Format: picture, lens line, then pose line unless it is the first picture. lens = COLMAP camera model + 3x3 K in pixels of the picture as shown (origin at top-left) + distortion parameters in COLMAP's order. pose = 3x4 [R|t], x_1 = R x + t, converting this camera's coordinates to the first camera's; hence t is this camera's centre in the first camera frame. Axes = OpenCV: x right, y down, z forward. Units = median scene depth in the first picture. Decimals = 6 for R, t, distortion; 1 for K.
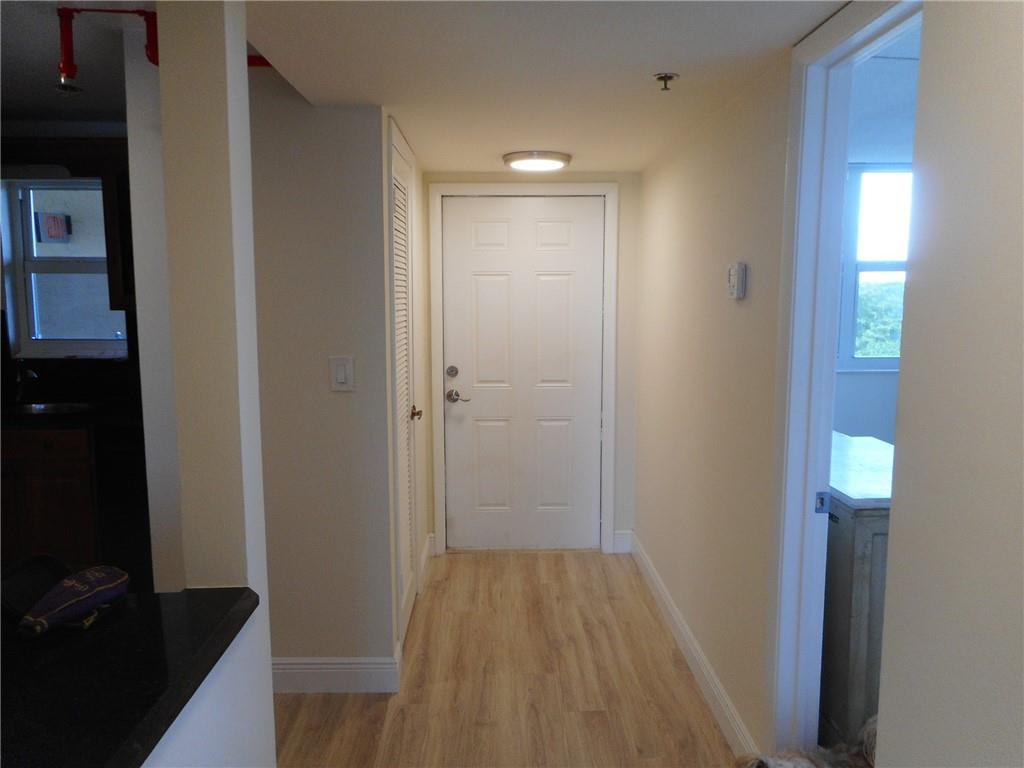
lens RADIAL K [[774.5, 0, 507.6], [0, 774.5, 383.9], [0, 0, 1]] dist [0.002762, -0.006662]
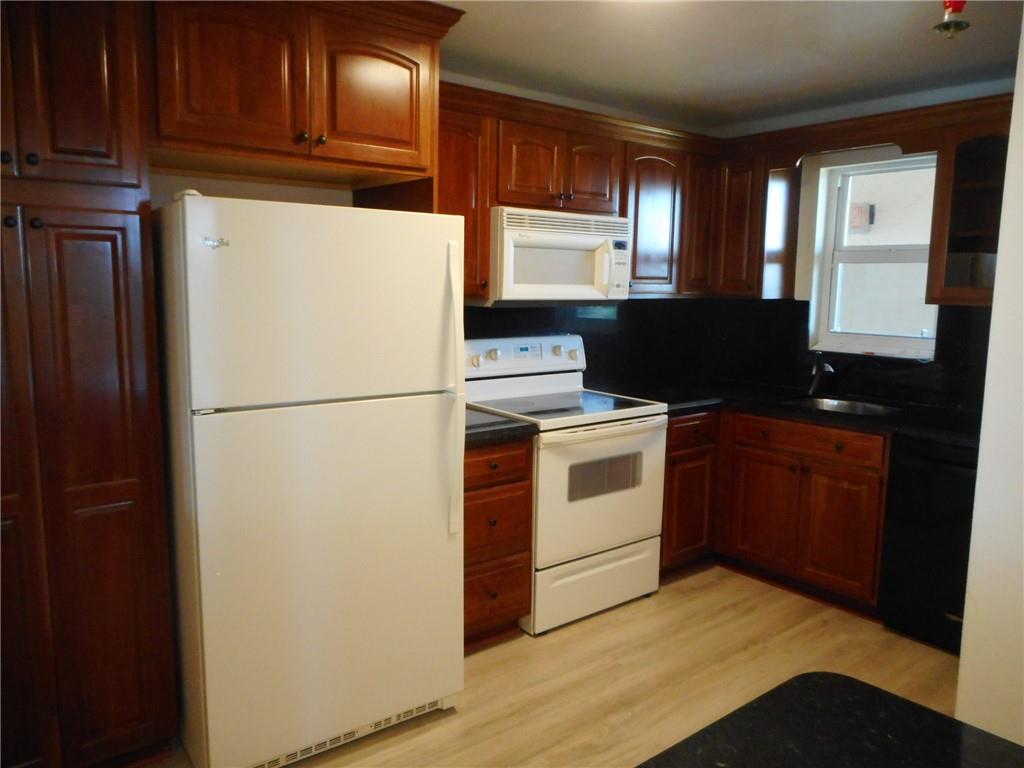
lens RADIAL K [[774.5, 0, 511.0], [0, 774.5, 383.9], [0, 0, 1]] dist [0.002762, -0.006662]
pose [[0.616292, 0.112168, -0.779489, -0.099355], [-0.107493, 0.992522, 0.057835, -0.005841], [0.780147, 0.048147, 0.623740, 0.087627]]
